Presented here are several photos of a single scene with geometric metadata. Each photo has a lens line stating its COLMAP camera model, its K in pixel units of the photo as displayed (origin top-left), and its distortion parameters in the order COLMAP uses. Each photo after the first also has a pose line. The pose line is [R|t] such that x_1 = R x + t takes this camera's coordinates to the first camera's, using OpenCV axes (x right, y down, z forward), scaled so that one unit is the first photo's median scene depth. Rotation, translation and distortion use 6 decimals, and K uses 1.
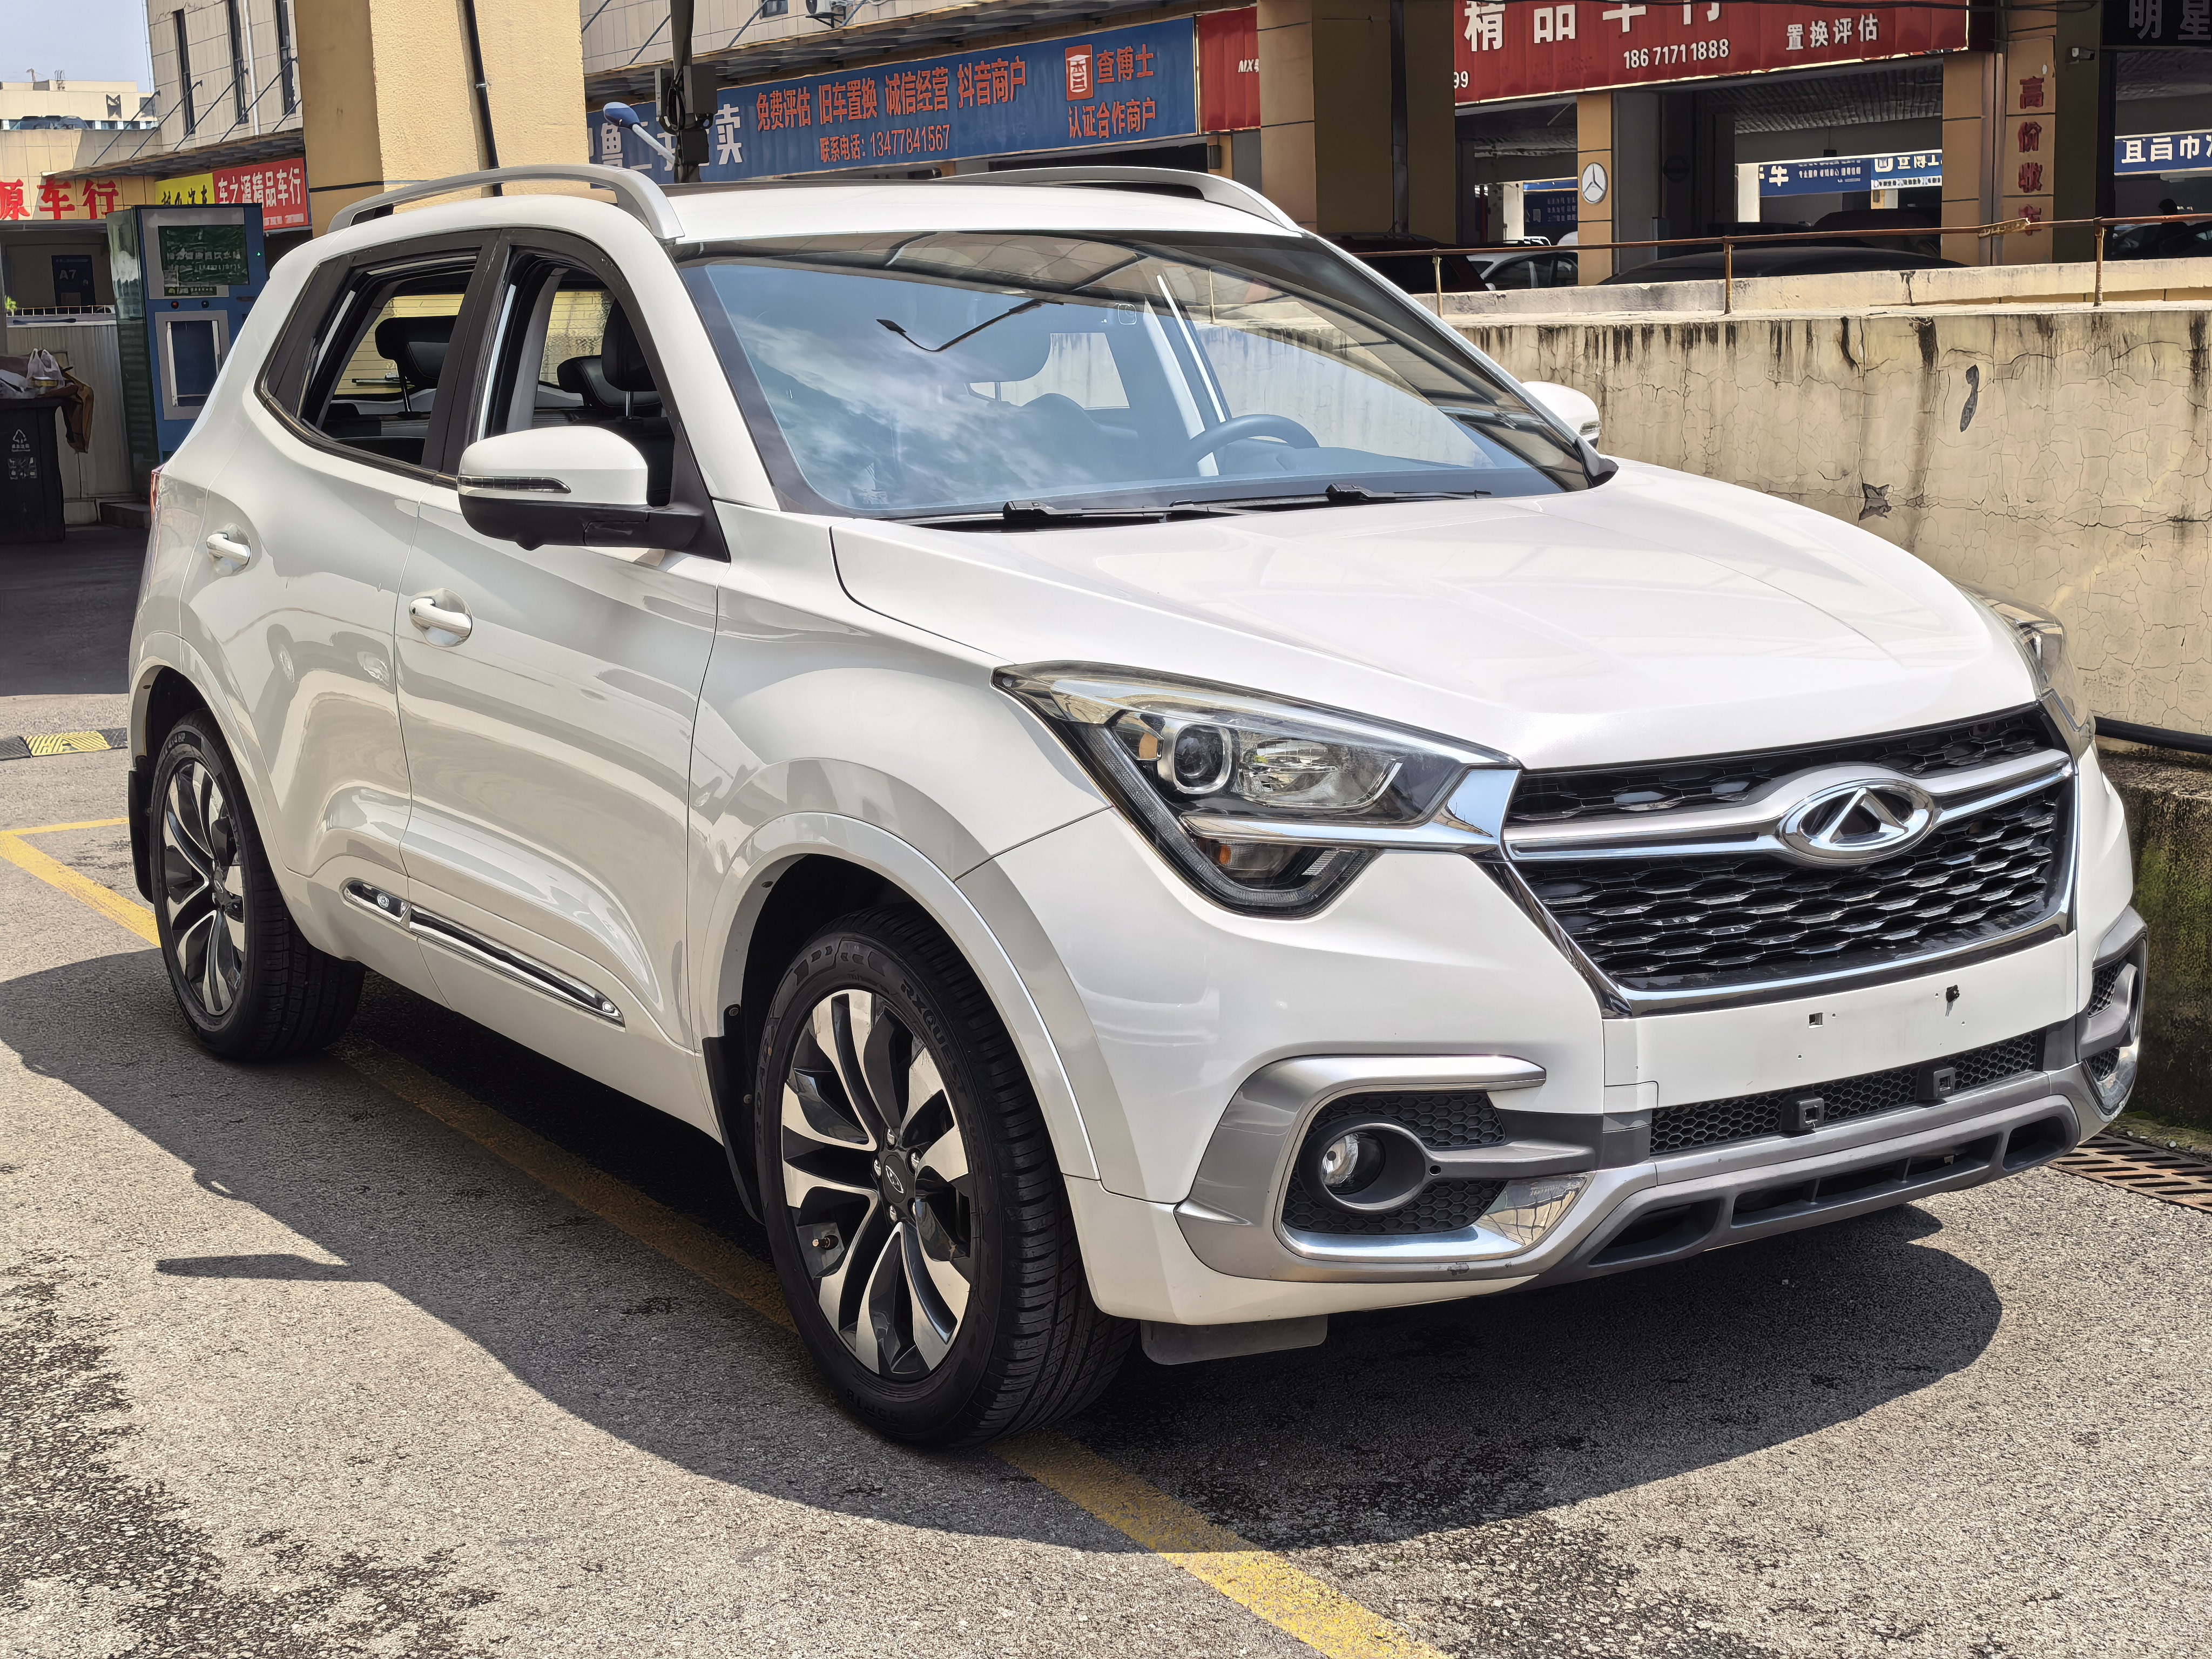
lens RADIAL K [[3155.6, 0, 1098.2], [0, 3155.6, 719.0], [0, 0, 1]] dist [0.193270, -0.625200]
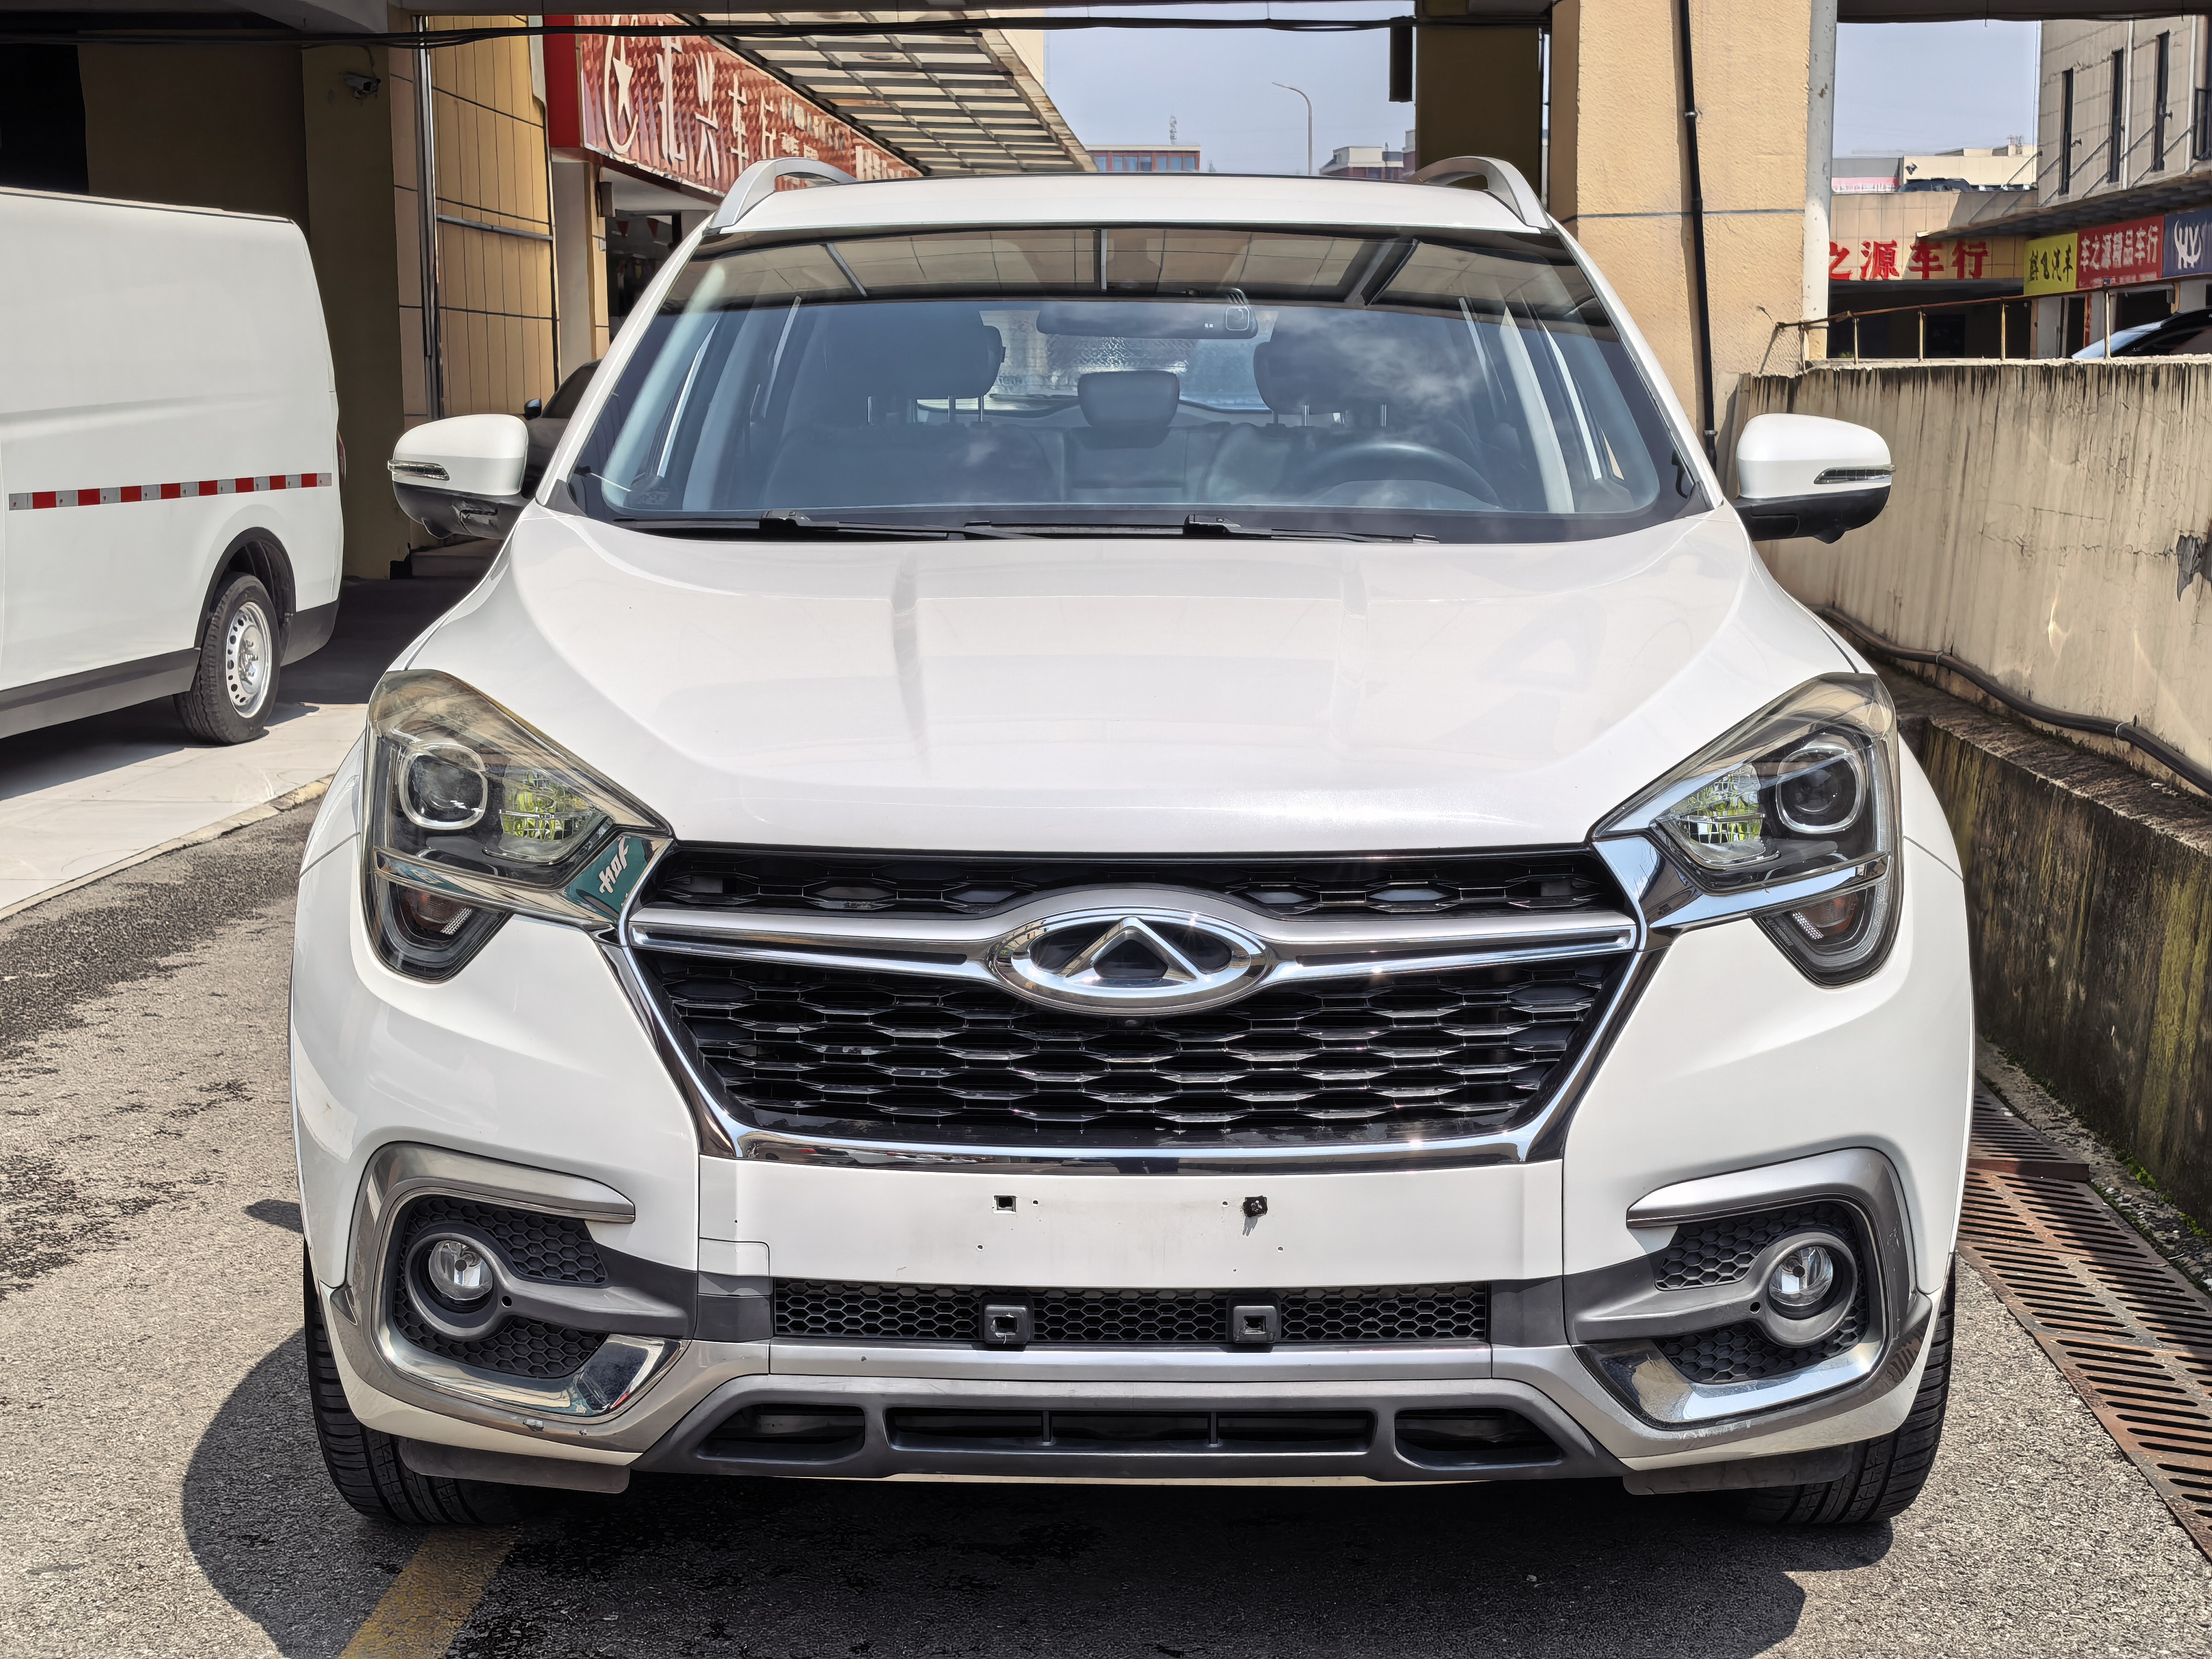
lens RADIAL K [[3134.5, 0, 1107.0], [0, 3134.5, 750.4], [0, 0, 1]] dist [0.185865, -0.660751]
pose [[0.823793, 0.091092, -0.559524, 0.642337], [-0.096203, 0.995153, 0.020372, -0.032347], [0.558668, 0.037046, 0.828564, 0.363228]]
